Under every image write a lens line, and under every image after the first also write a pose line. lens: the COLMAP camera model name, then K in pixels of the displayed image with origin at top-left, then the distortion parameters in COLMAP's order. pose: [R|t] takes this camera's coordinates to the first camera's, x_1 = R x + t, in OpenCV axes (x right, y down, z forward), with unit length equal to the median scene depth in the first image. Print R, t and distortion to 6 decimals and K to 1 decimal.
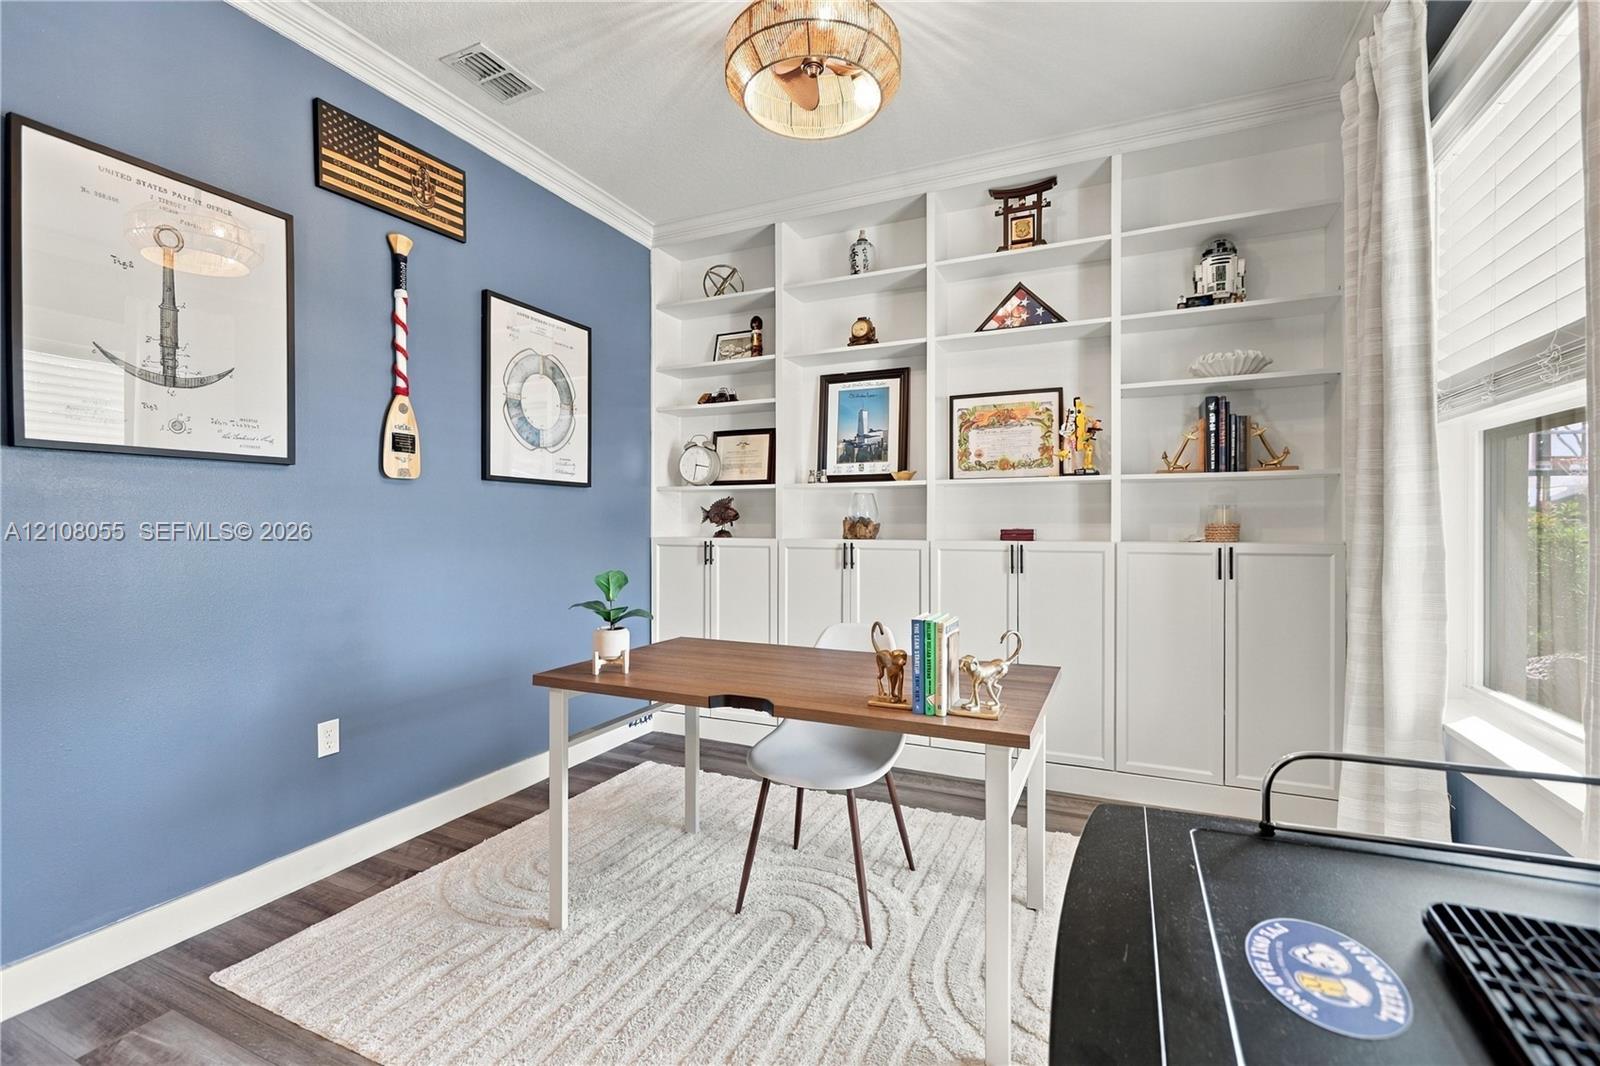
lens RADIAL K [[709.6, 0, 803.0], [0, 709.6, 525.4], [0, 0, 1]] dist [-0.004822, 0.000965]
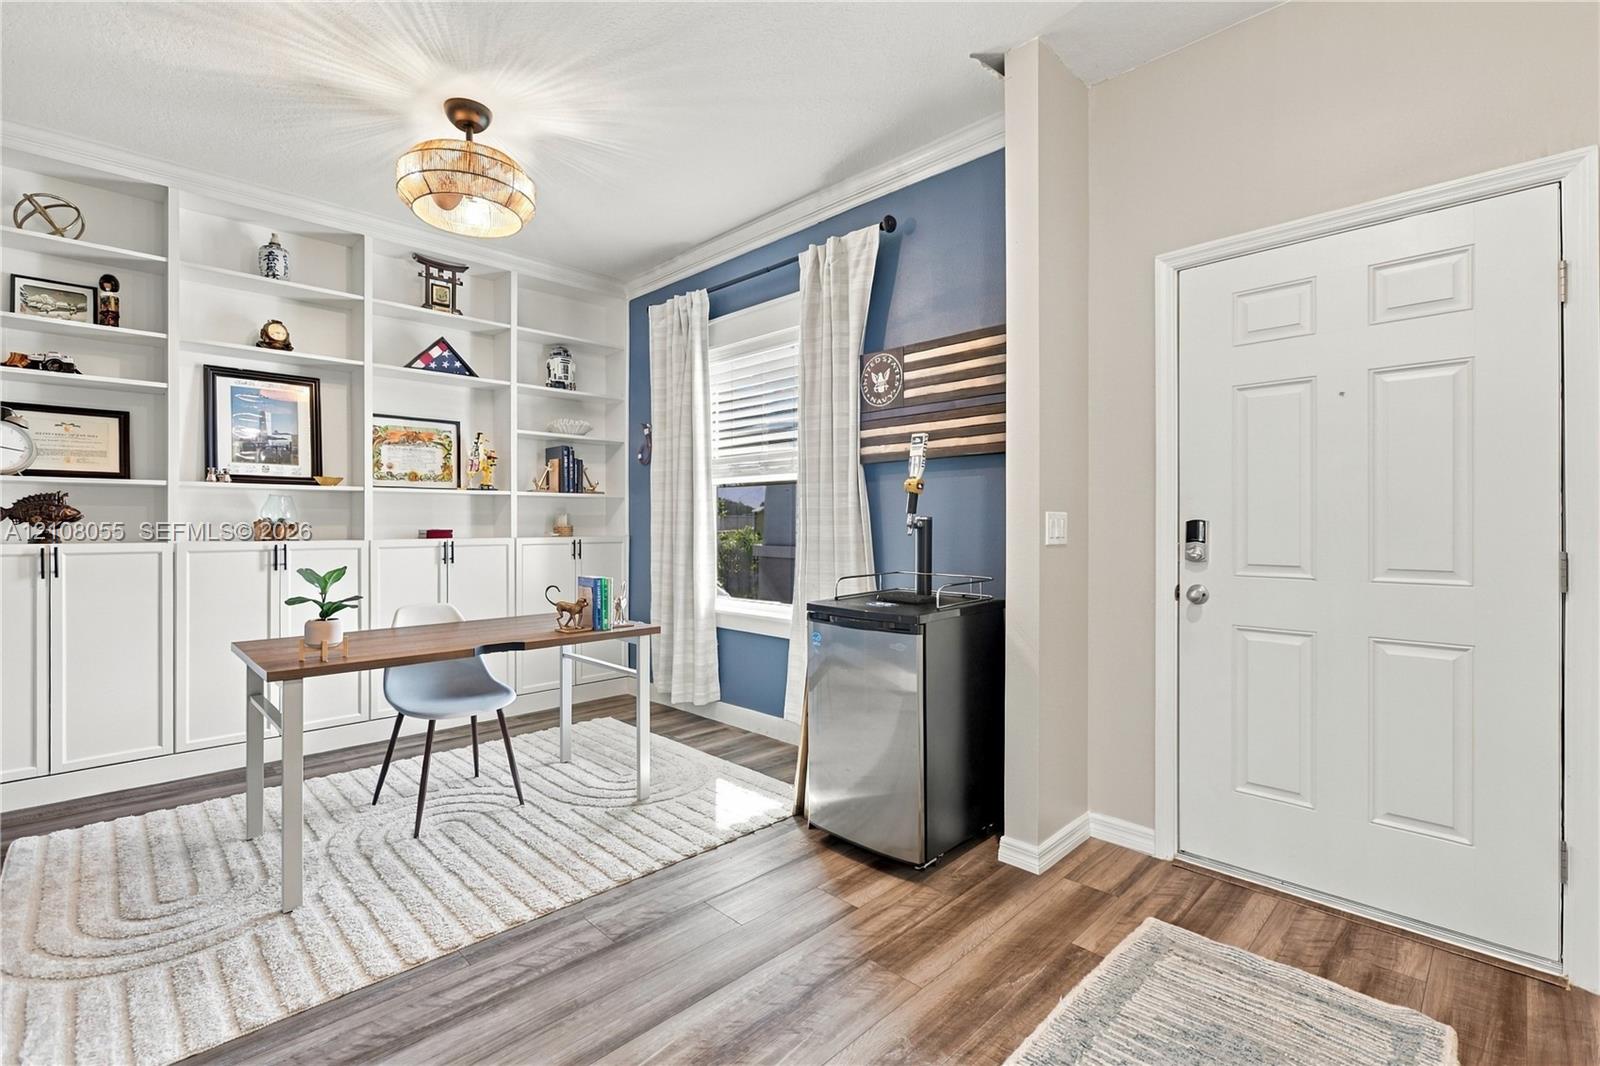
lens RADIAL K [[709.6, 0, 785.3], [0, 709.6, 525.2], [0, 0, 1]] dist [-0.004822, 0.000965]
pose [[0.364451, -0.001103, 0.931222, -0.623906], [0.001293, 0.999999, 0.000679, -0.002263], [-0.931222, 0.000957, 0.364452, -0.043209]]
